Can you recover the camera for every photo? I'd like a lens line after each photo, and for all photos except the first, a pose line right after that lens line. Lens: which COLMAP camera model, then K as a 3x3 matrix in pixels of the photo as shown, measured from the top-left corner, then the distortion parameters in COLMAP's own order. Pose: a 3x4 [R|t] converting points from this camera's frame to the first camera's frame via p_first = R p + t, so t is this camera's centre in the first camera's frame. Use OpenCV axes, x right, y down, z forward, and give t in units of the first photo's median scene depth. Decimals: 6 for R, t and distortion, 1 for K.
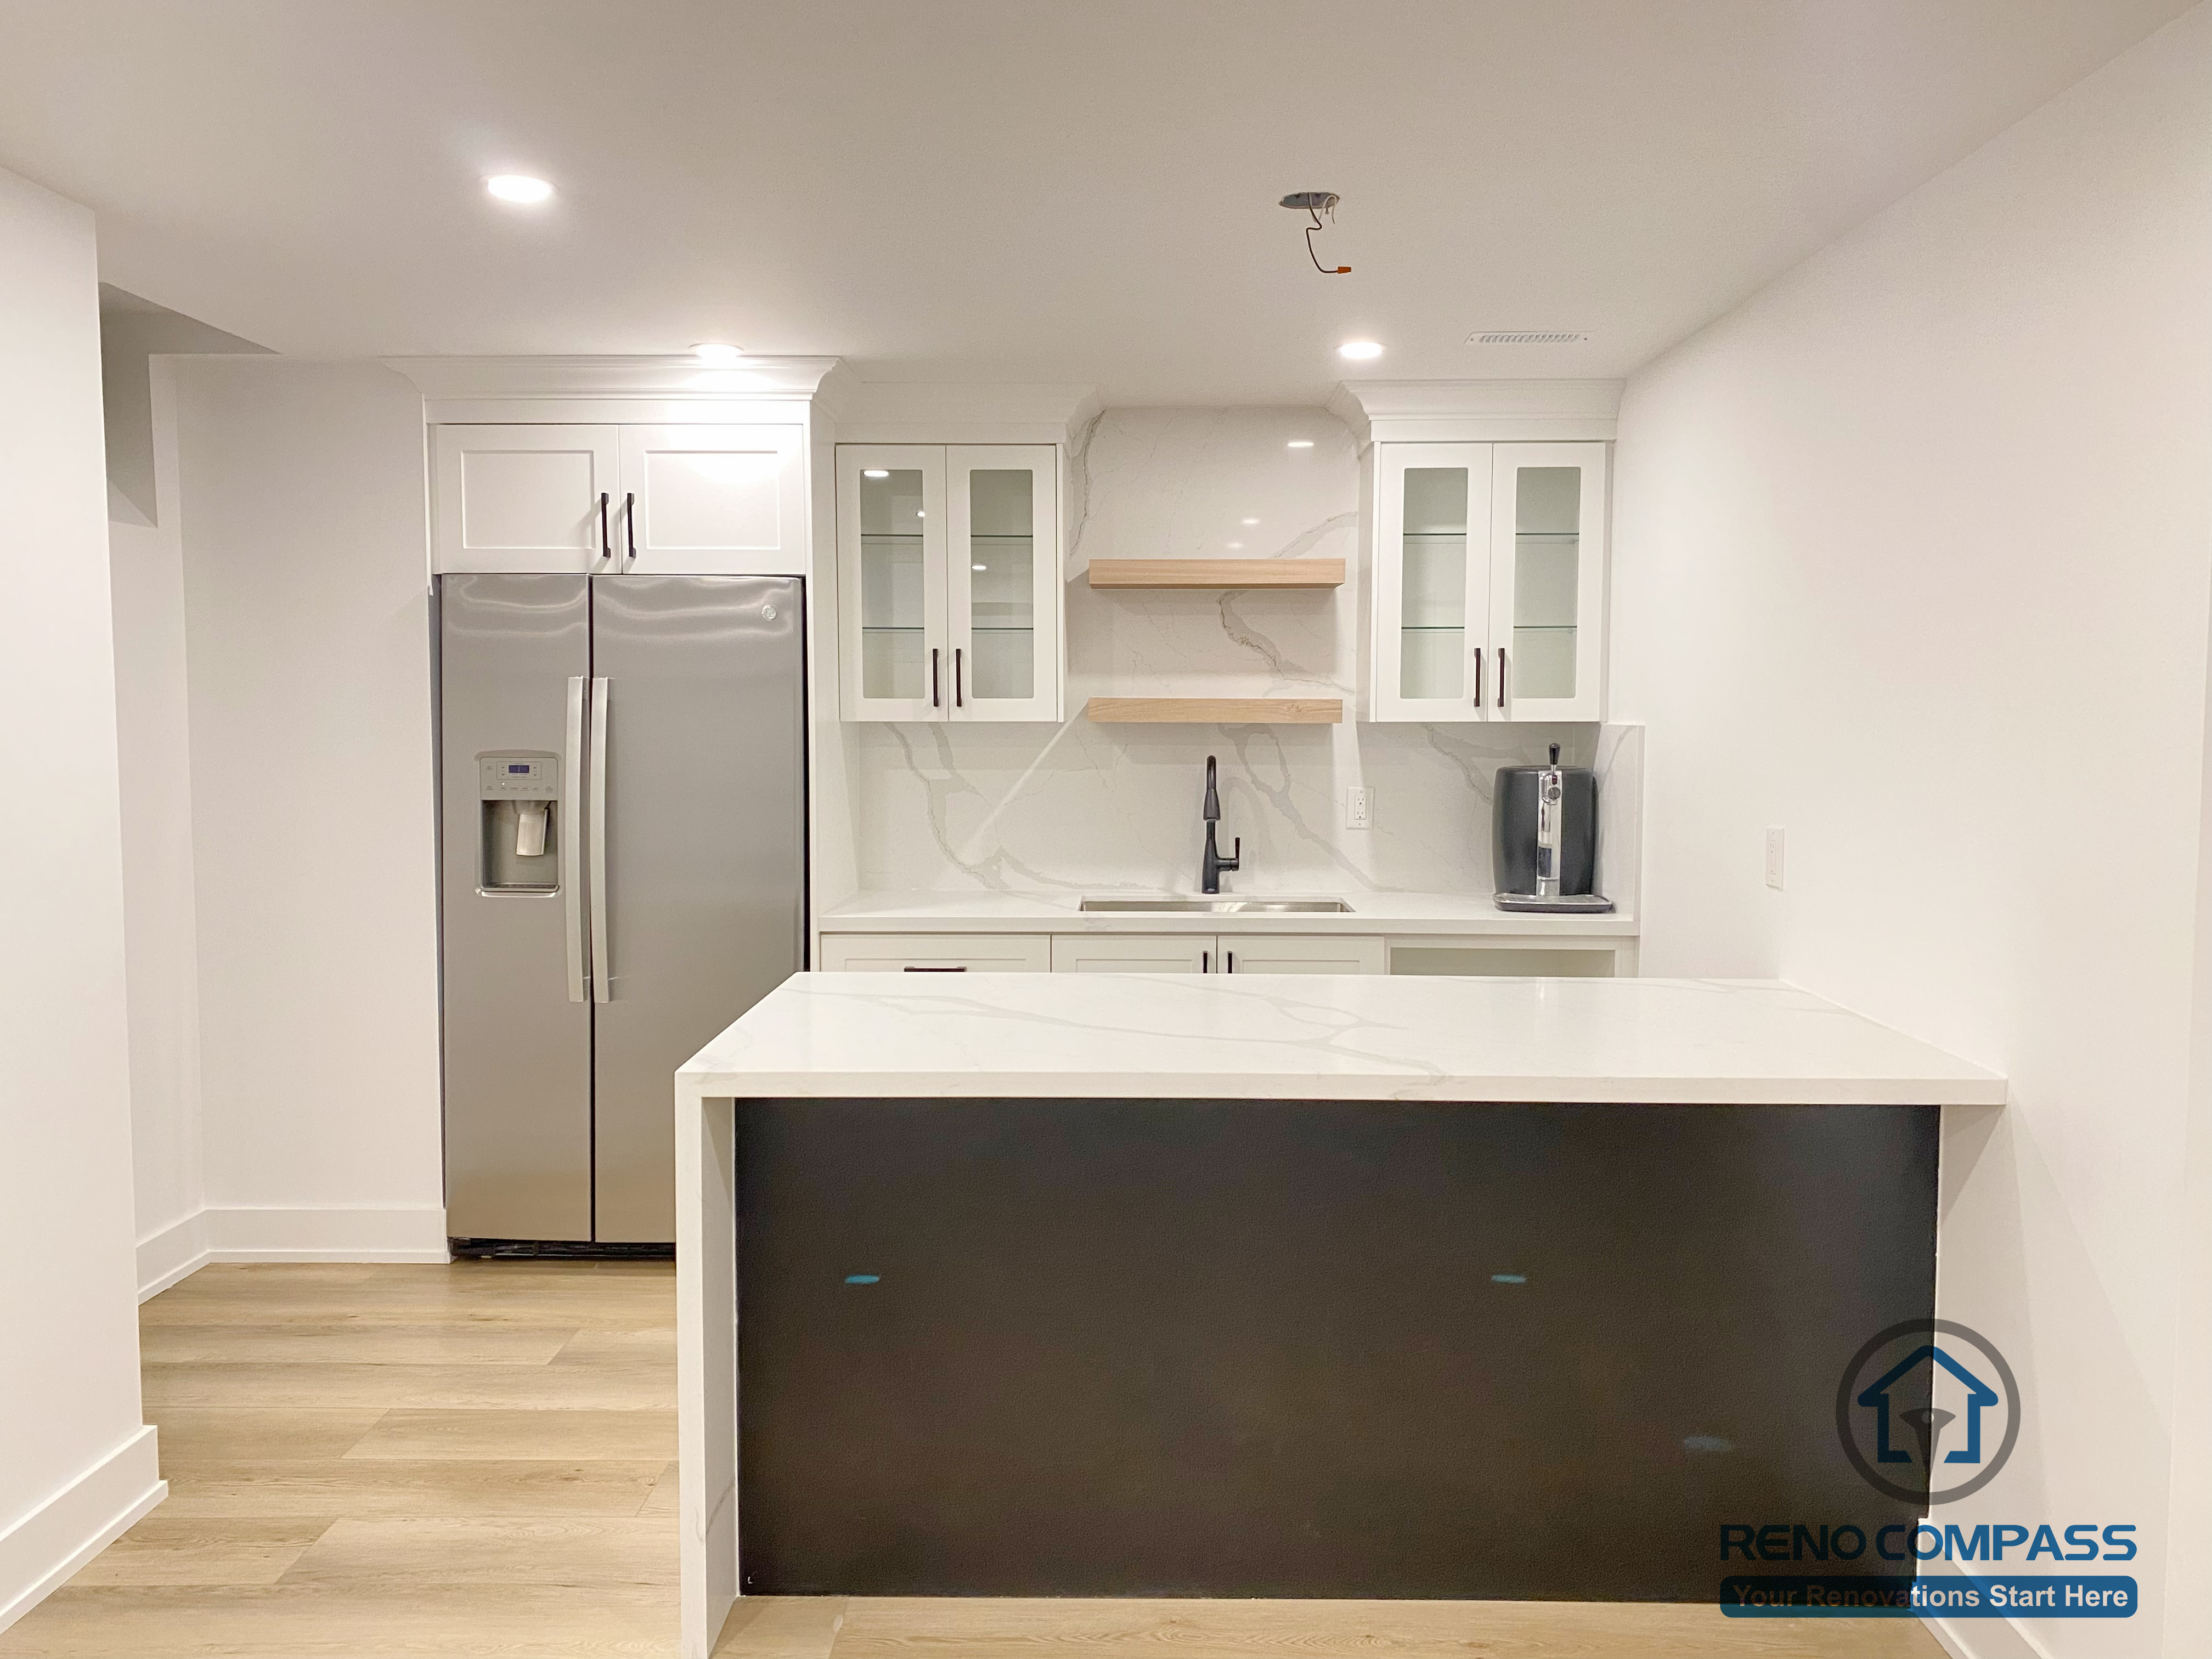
lens RADIAL K [[1685.9, 0, 1106.0], [0, 1685.9, 829.5], [0, 0, 1]] dist [0.088346, -0.111176]
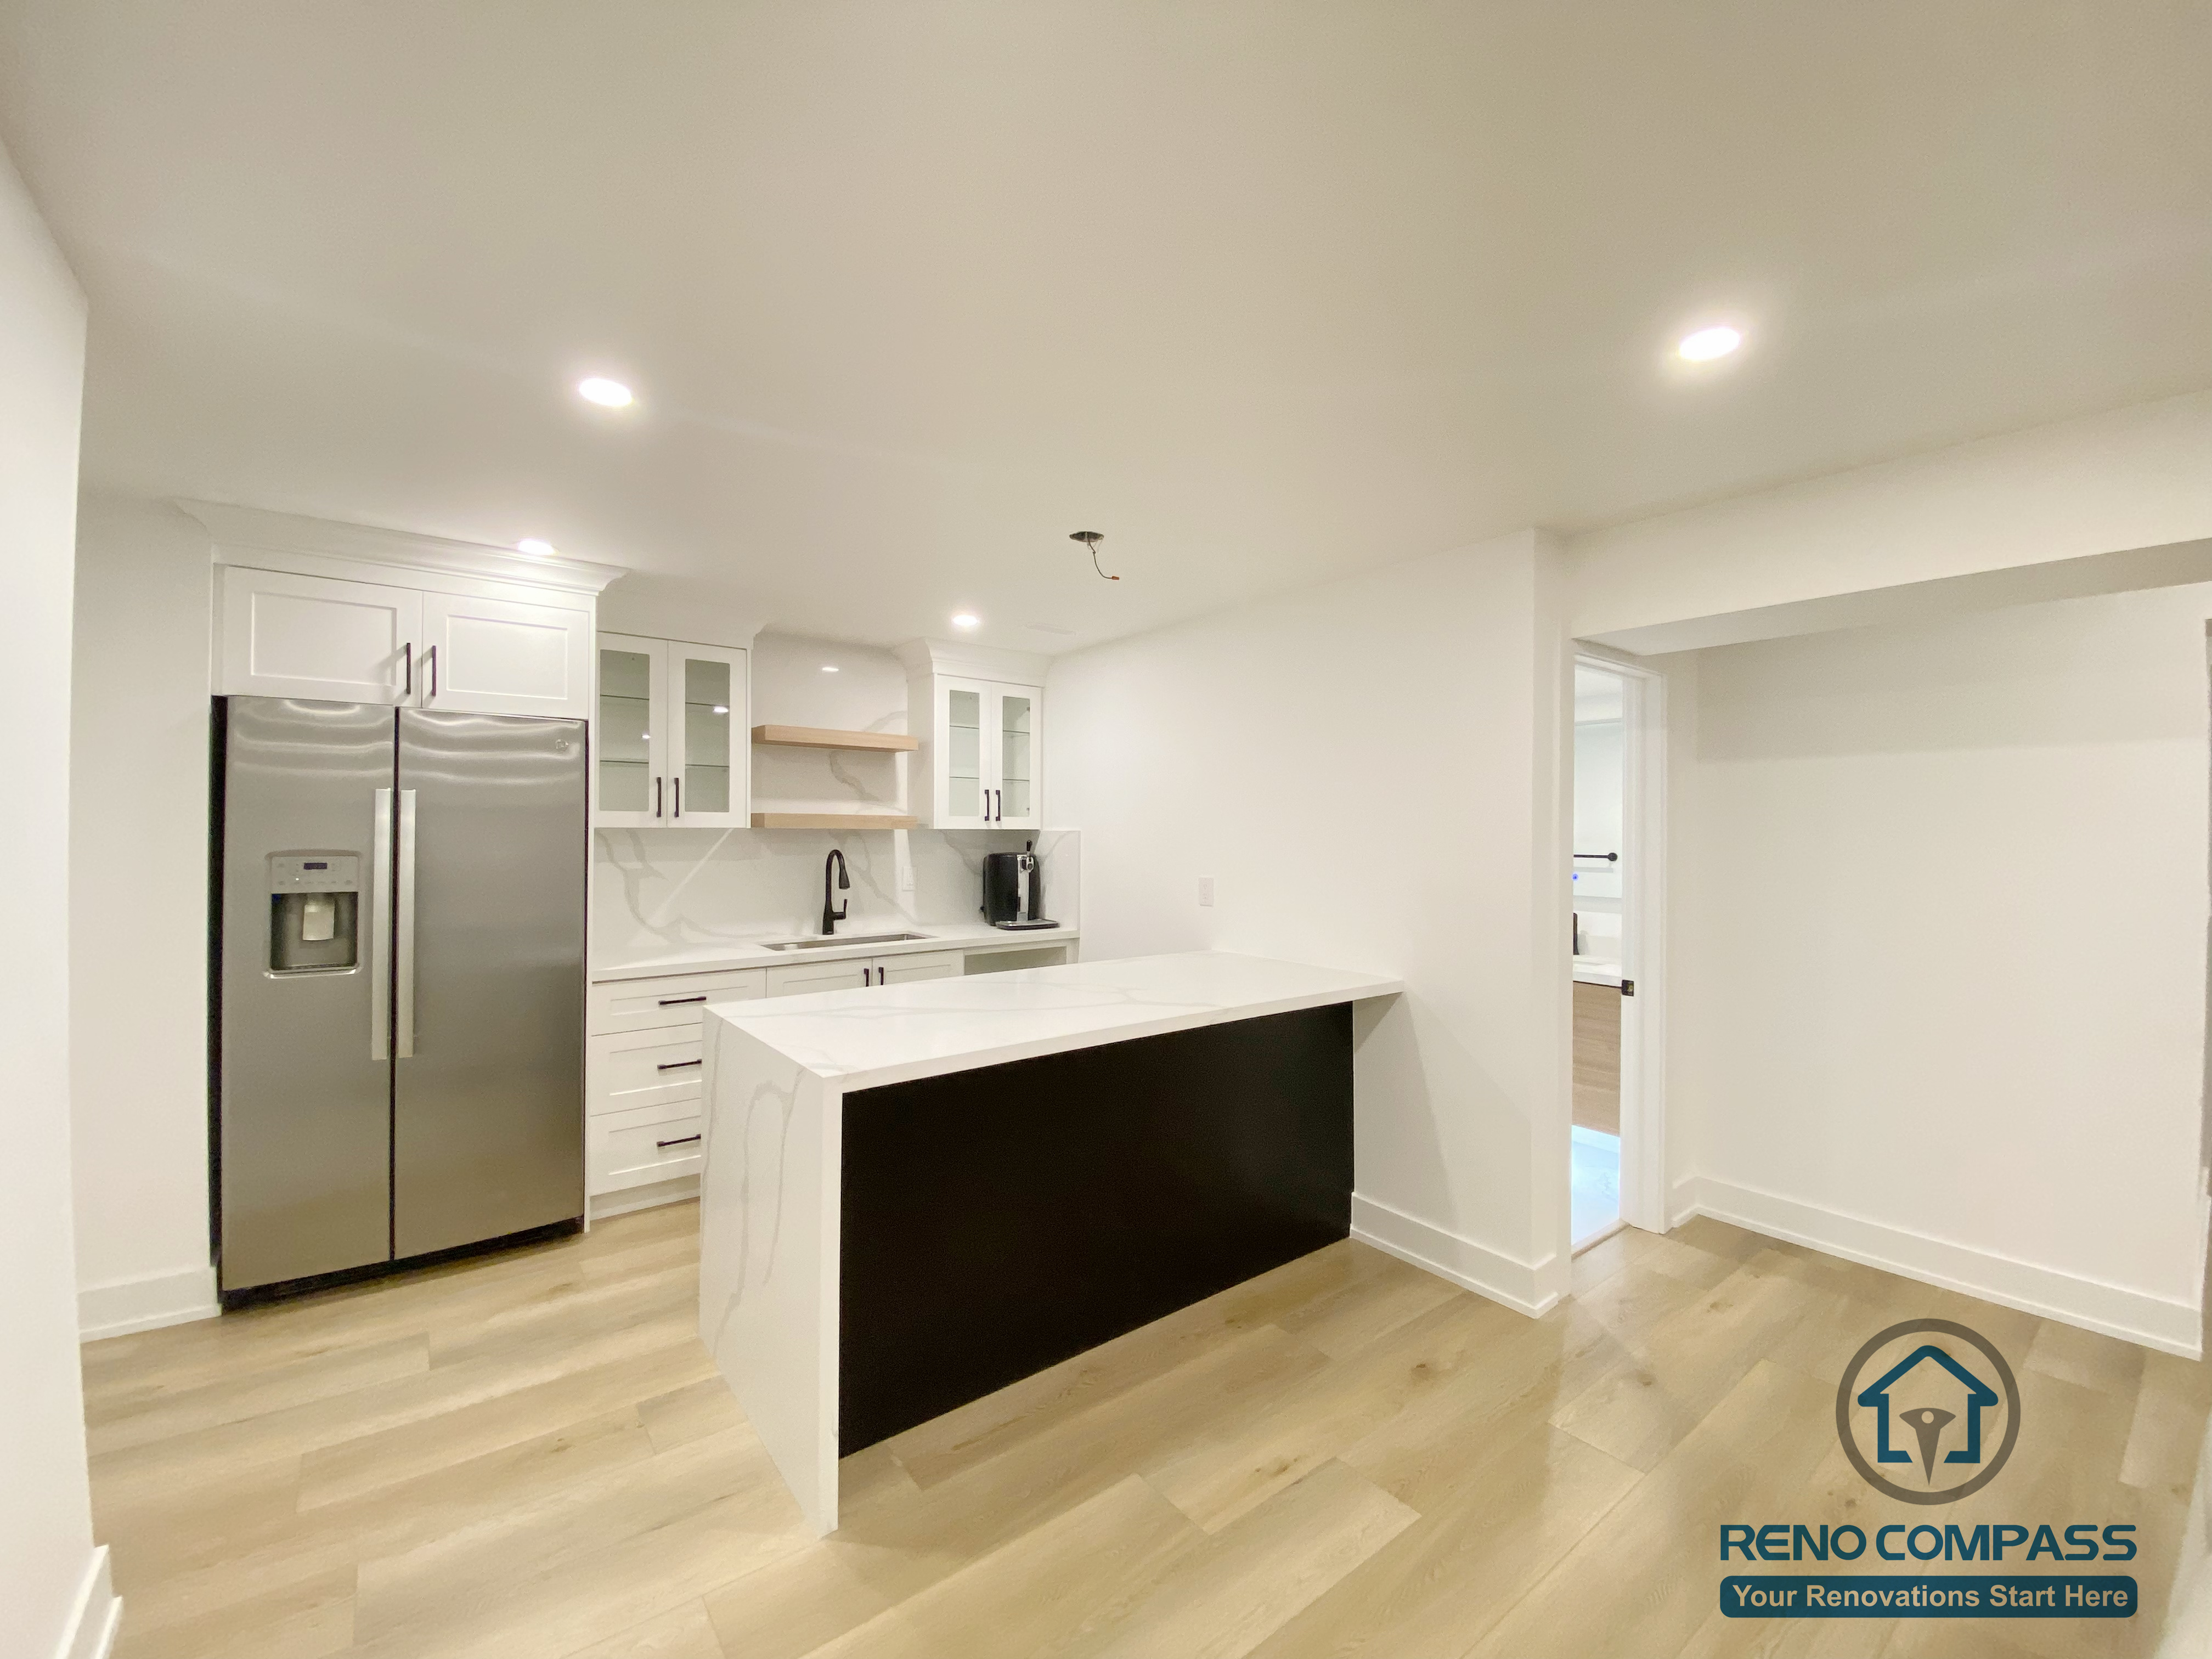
lens RADIAL K [[890.0, 0, 1106.0], [0, 890.0, 829.5], [0, 0, 1]] dist [0.027710, -0.023428]
pose [[0.781059, 0.002894, 0.624450, -0.287192], [0.044157, 0.997230, -0.059853, 0.000434], [-0.622894, 0.074323, 0.778768, 0.168932]]
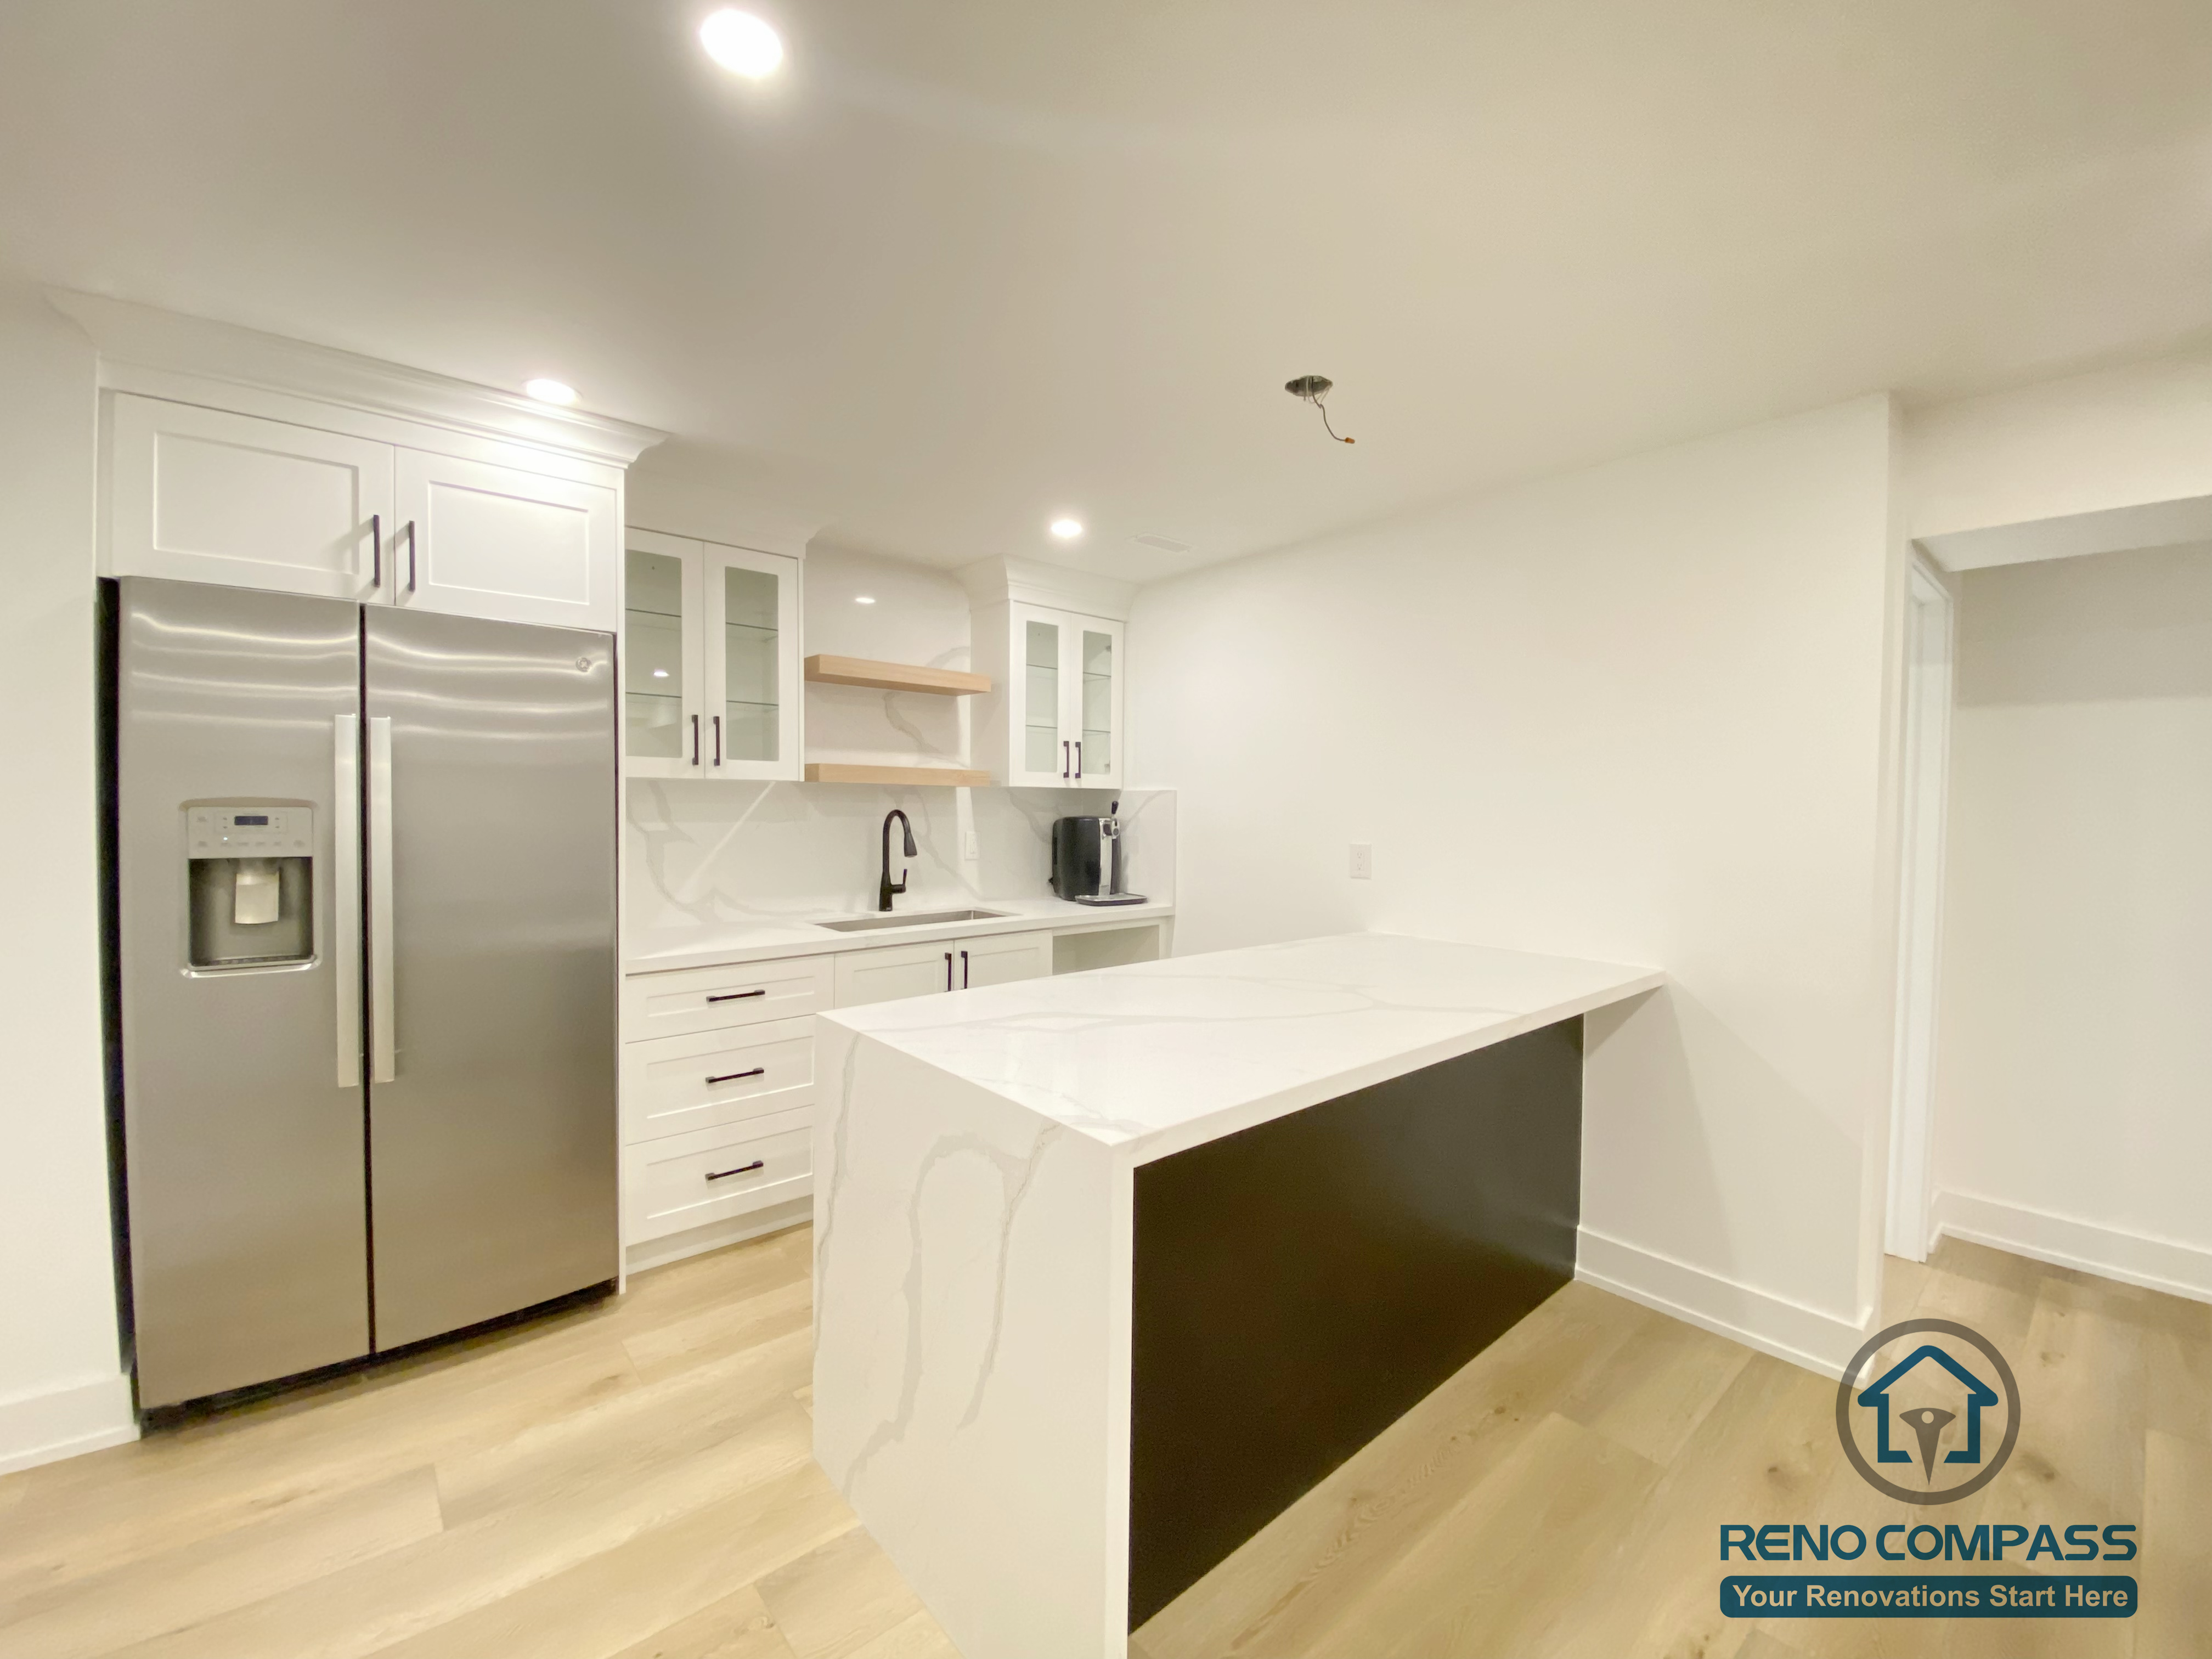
lens RADIAL K [[887.0, 0, 1106.0], [0, 887.0, 829.5], [0, 0, 1]] dist [0.026415, -0.021962]
pose [[0.747771, -0.014035, 0.663809, -0.302750], [0.042453, 0.998741, -0.026706, -0.001214], [-0.662599, 0.048151, 0.747425, 0.369676]]
